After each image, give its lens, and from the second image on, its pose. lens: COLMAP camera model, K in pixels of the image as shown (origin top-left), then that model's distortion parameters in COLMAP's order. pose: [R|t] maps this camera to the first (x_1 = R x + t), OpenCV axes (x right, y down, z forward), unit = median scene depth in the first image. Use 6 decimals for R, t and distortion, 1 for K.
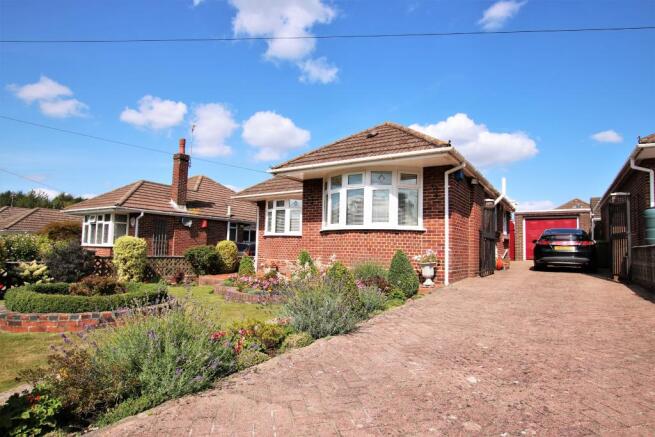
lens RADIAL K [[363.7, 0, 327.5], [0, 363.7, 218.5], [0, 0, 1]] dist [-0.000317, 0.000010]
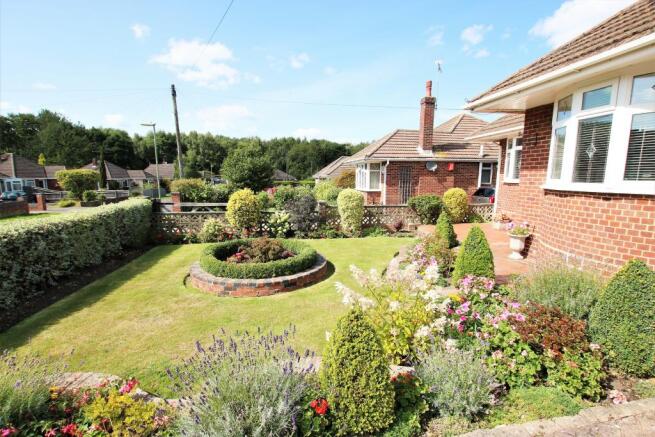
lens RADIAL K [[315.0, 0, 326.6], [0, 315.0, 228.3], [0, 0, 1]] dist [-0.028667, 0.000102]
pose [[0.681978, 0.095723, -0.725081, 0.076089], [0.074141, 0.977243, 0.198745, -0.019577], [0.727605, -0.189298, 0.659361, 0.185743]]
